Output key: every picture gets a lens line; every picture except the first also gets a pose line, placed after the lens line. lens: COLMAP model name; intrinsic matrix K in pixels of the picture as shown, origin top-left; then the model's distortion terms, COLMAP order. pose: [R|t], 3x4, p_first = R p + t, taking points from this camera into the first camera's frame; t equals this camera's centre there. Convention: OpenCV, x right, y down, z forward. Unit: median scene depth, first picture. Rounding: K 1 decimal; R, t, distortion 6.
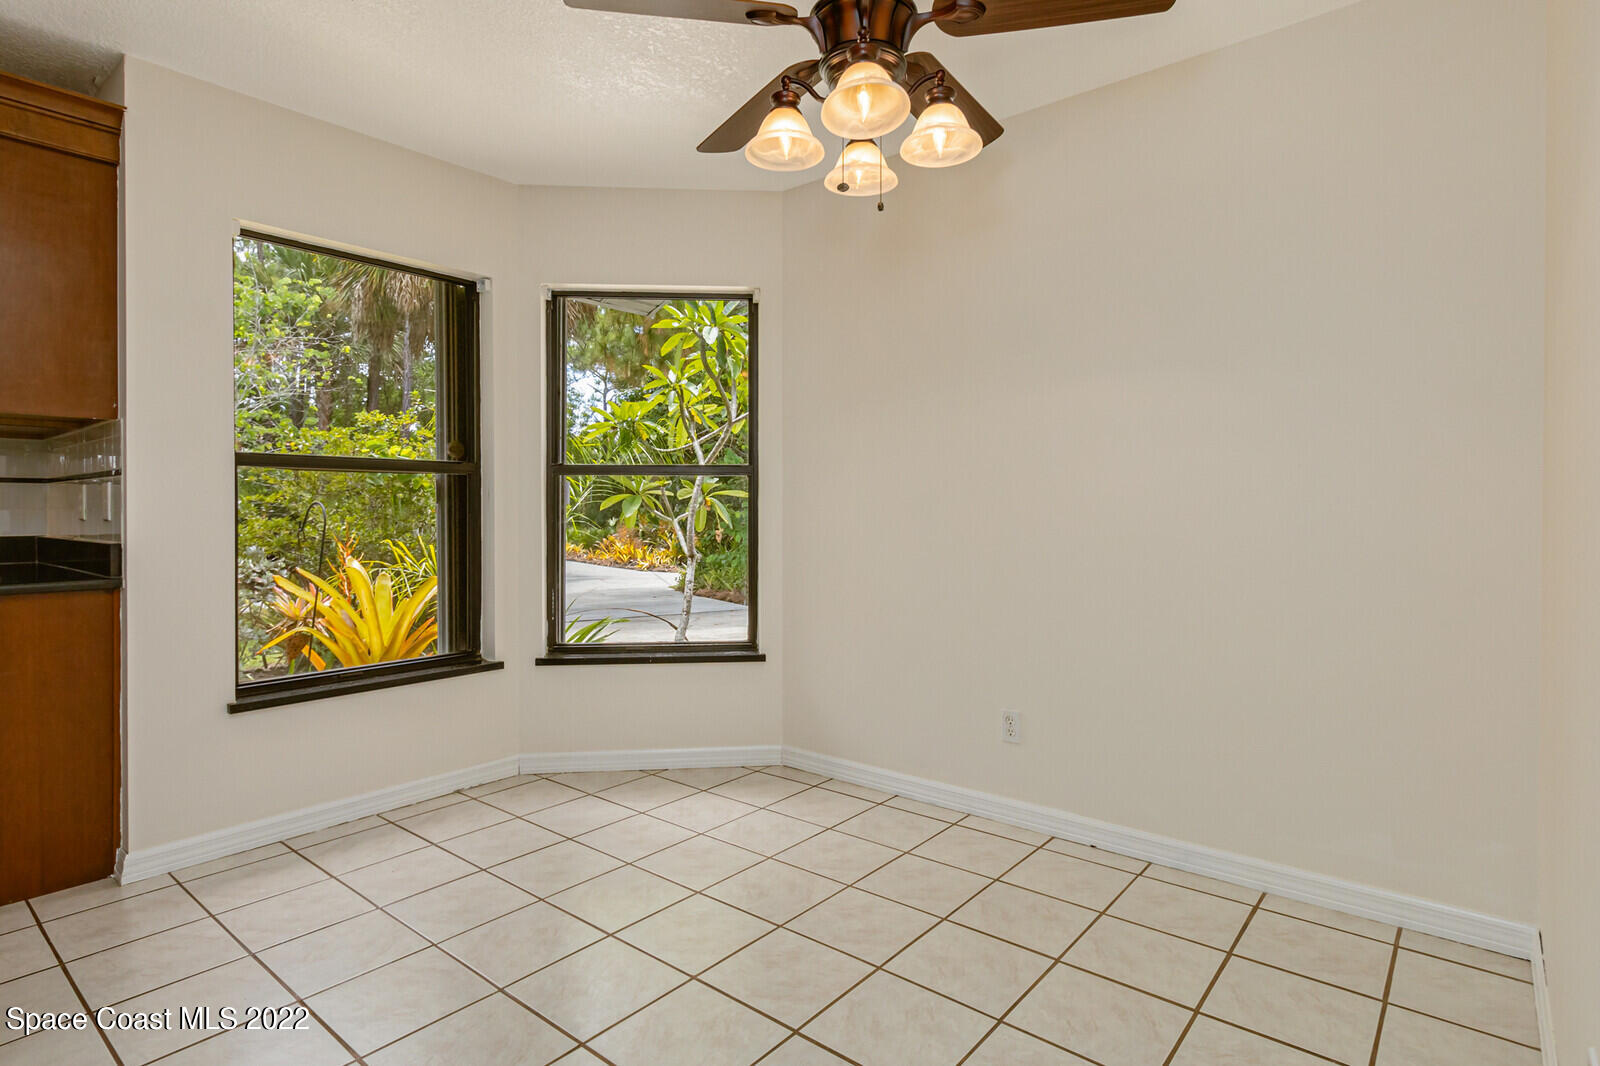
lens RADIAL K [[837.8, 0, 801.5], [0, 837.8, 526.5], [0, 0, 1]] dist [0.009467, -0.001722]
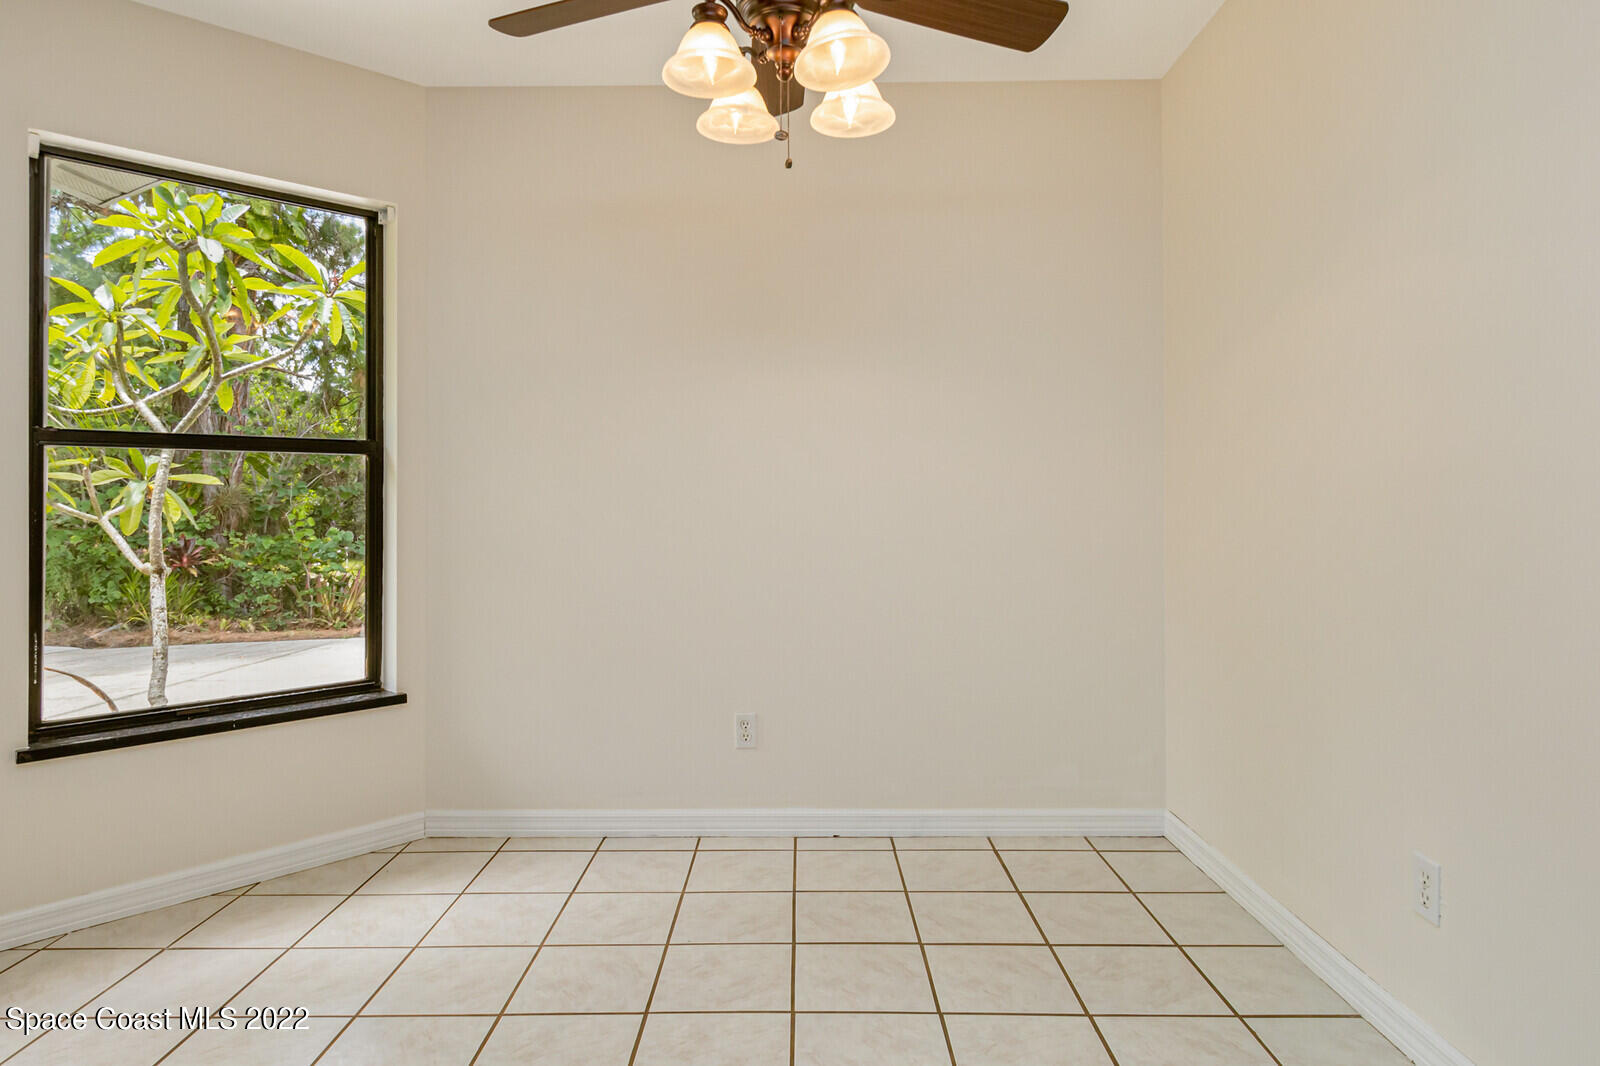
lens RADIAL K [[933.0, 0, 809.0], [0, 933.0, 505.4], [0, 0, 1]] dist [0.003678, 0.000851]
pose [[0.768644, -0.006000, 0.639649, -0.321463], [0.016822, 0.999800, -0.010837, -0.000936], [-0.639456, 0.019090, 0.768591, 0.132542]]
